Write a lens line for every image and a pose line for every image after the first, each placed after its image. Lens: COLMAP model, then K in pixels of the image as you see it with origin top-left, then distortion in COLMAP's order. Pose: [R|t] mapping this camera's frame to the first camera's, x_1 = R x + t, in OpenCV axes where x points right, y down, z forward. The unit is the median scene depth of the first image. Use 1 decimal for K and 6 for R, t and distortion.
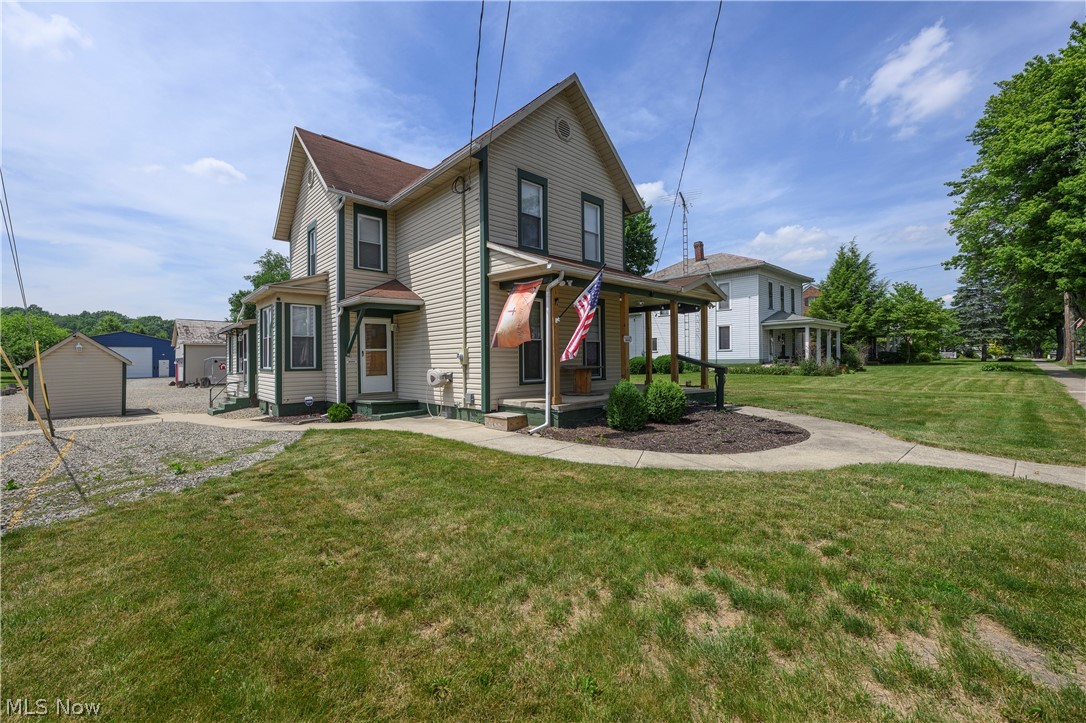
lens RADIAL K [[427.5, 0, 538.7], [0, 427.5, 357.7], [0, 0, 1]] dist [-0.001416, -0.000094]
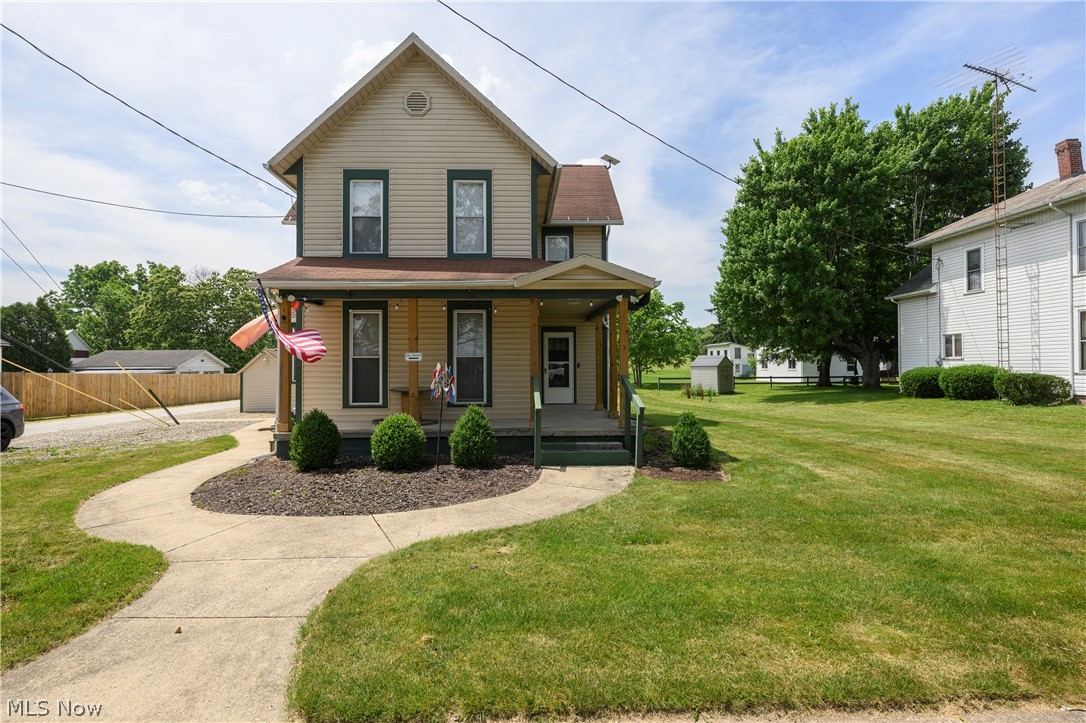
lens RADIAL K [[558.1, 0, 541.4], [0, 558.1, 365.7], [0, 0, 1]] dist [-0.000403, -0.000397]
pose [[0.752894, 0.008114, -0.658092, 0.894524], [-0.008565, 0.999960, 0.002531, -0.025197], [0.658087, 0.003731, 0.752933, 0.320514]]
